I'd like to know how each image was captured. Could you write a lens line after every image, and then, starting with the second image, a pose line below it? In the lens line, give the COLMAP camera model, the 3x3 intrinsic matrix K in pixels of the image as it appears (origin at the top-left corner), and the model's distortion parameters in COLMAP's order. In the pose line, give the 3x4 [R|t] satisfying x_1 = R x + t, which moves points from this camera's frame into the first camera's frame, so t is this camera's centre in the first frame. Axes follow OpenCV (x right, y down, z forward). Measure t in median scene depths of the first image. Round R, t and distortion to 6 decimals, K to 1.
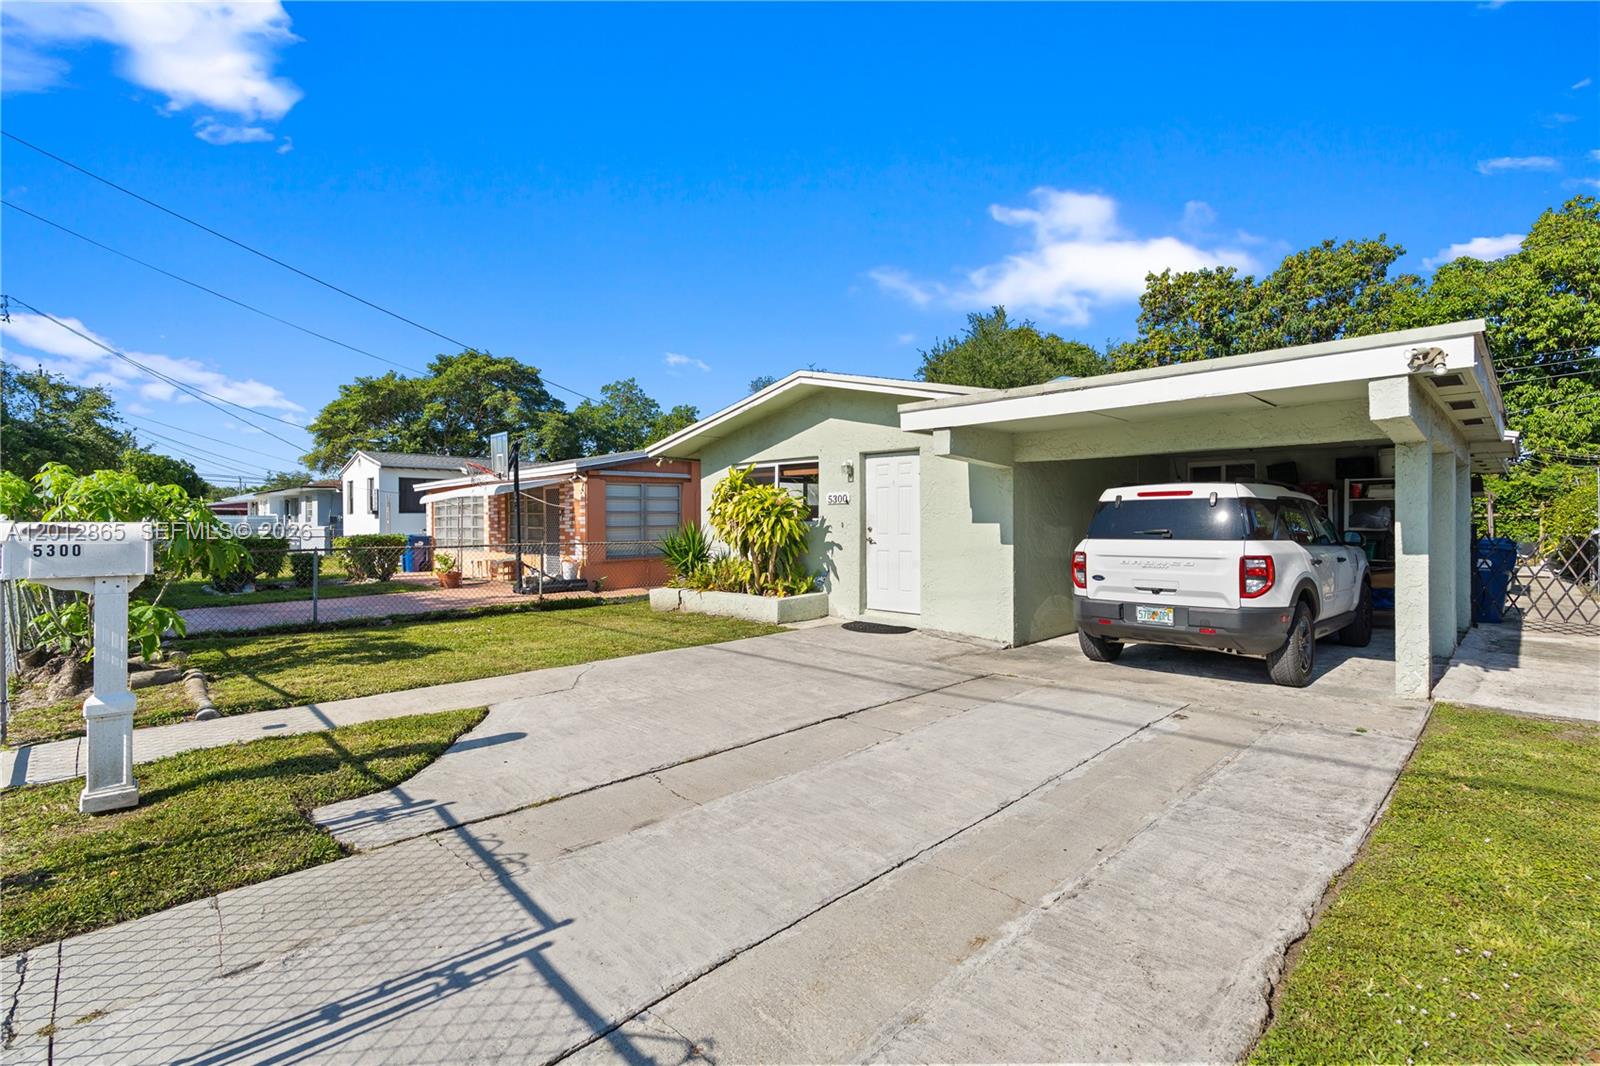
lens RADIAL K [[727.2, 0, 799.9], [0, 727.2, 520.7], [0, 0, 1]] dist [-0.012087, 0.005464]
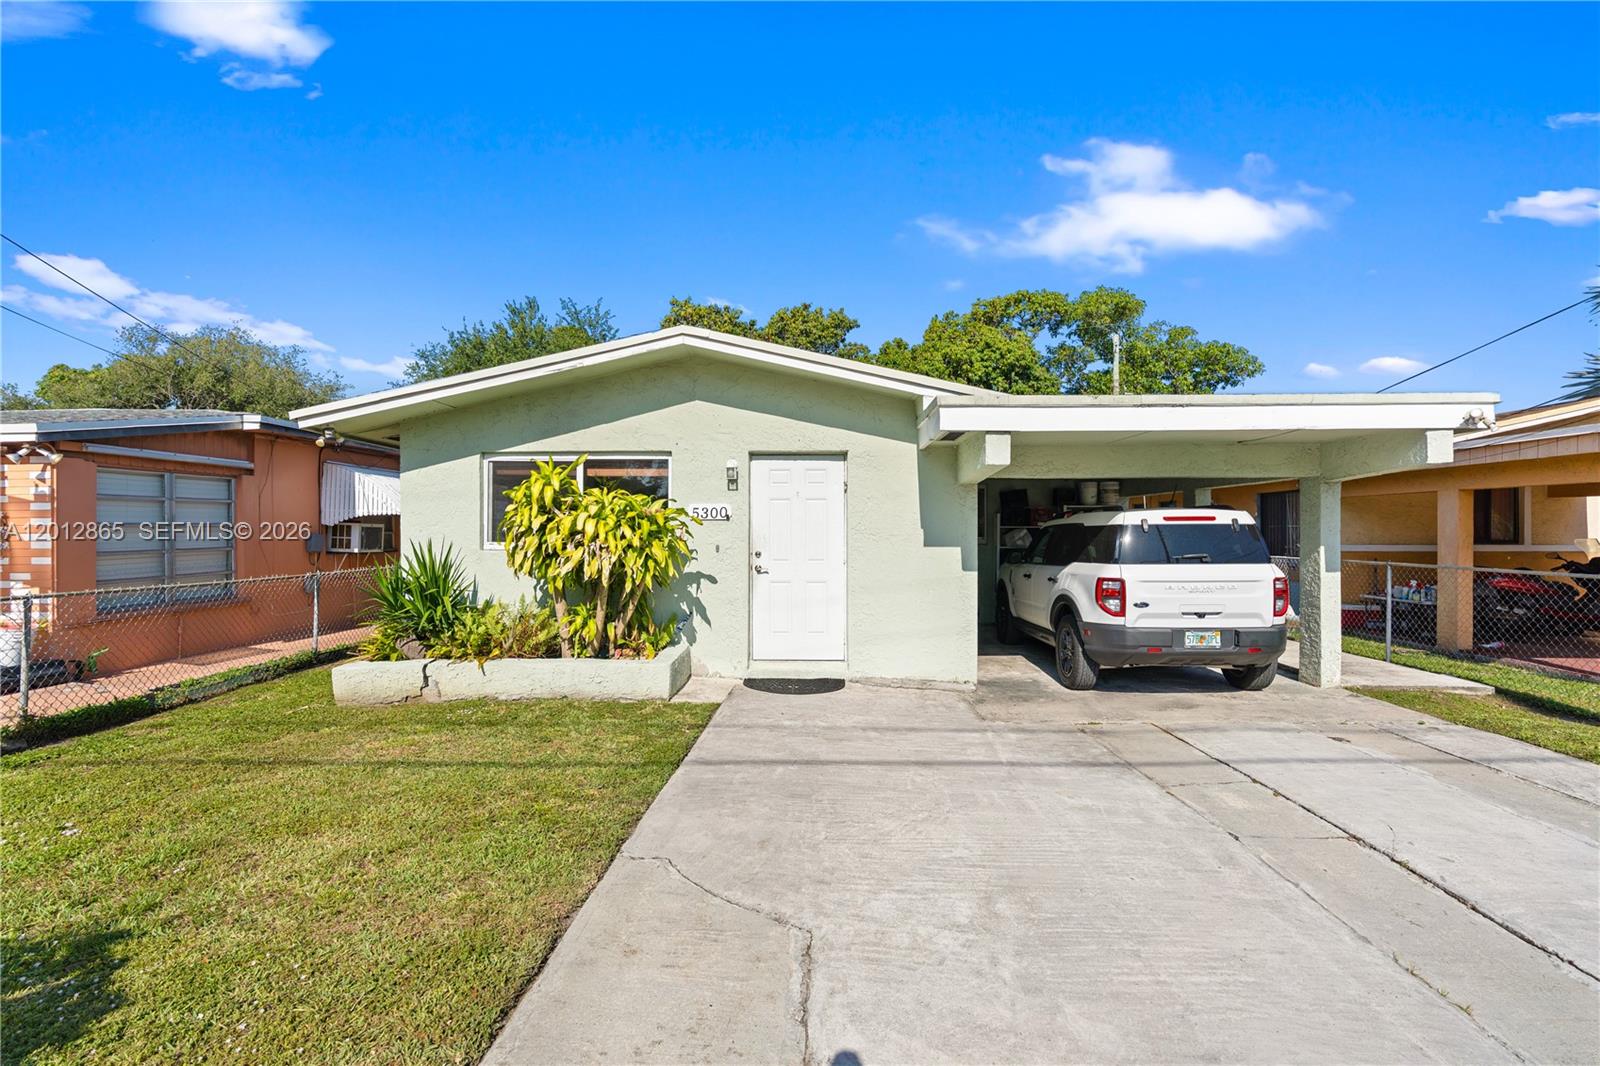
lens RADIAL K [[727.2, 0, 798.5], [0, 727.2, 523.3], [0, 0, 1]] dist [-0.012087, 0.005464]
pose [[0.708380, 0.000546, 0.705831, -0.379061], [-0.003128, 0.999992, 0.002366, -0.020544], [-0.705825, -0.003884, 0.708376, 0.398959]]
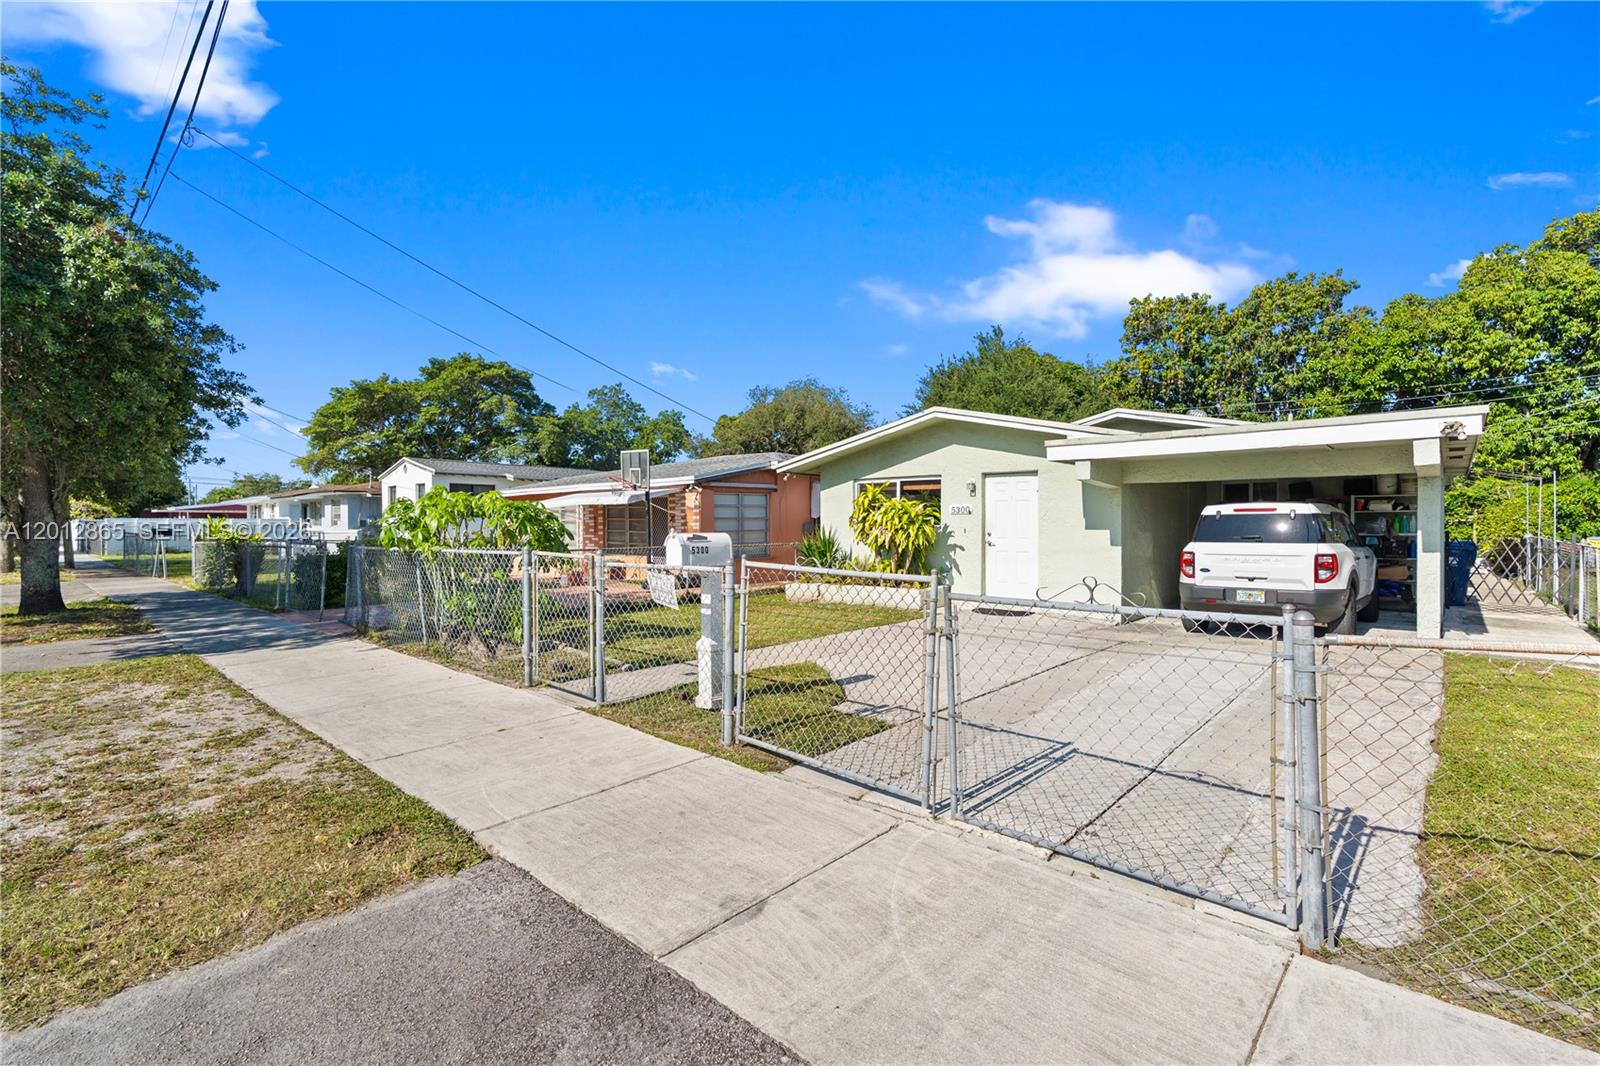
lens RADIAL K [[727.2, 0, 798.4], [0, 727.2, 531.8], [0, 0, 1]] dist [-0.012087, 0.005464]
pose [[0.998214, 0.000163, 0.059739, -0.283486], [-0.000910, 0.999922, 0.012475, -0.007413], [-0.059732, -0.012507, 0.998136, -0.213460]]
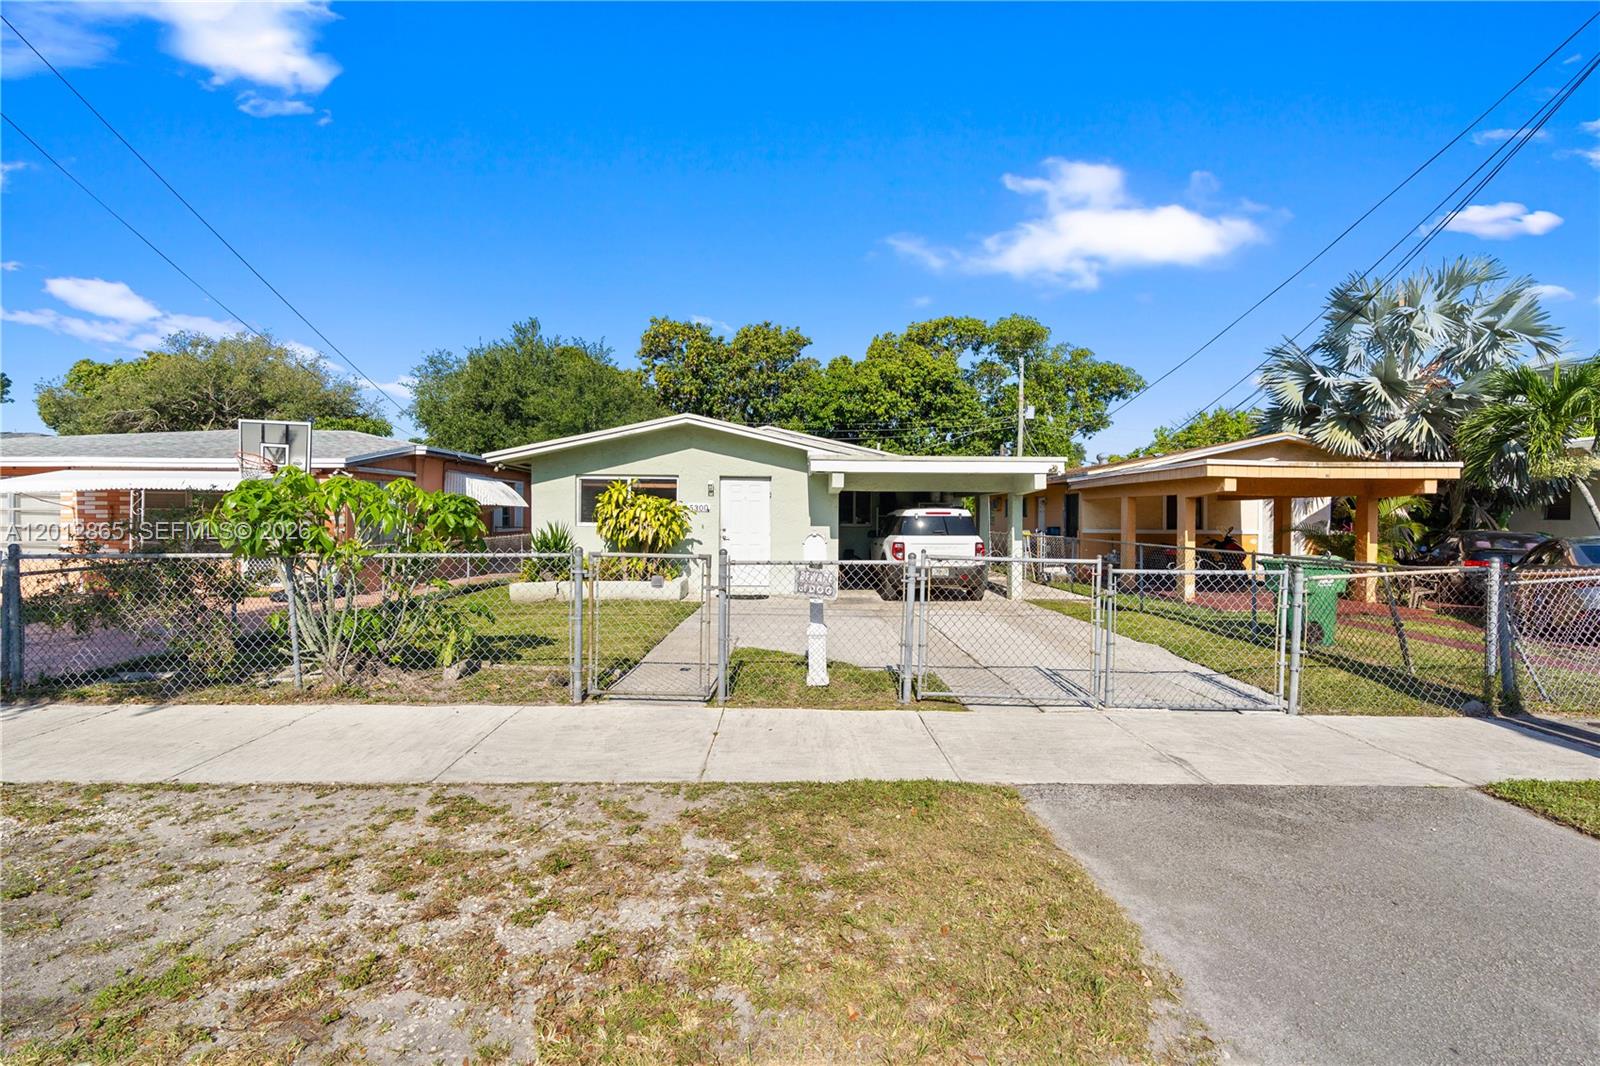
lens RADIAL K [[727.2, 0, 800.0], [0, 727.2, 534.8], [0, 0, 1]] dist [-0.012087, 0.005464]
pose [[0.687461, -0.009187, 0.726164, -0.773059], [-0.008204, 0.999758, 0.020415, -0.008861], [-0.726175, -0.019992, 0.687219, -0.079903]]
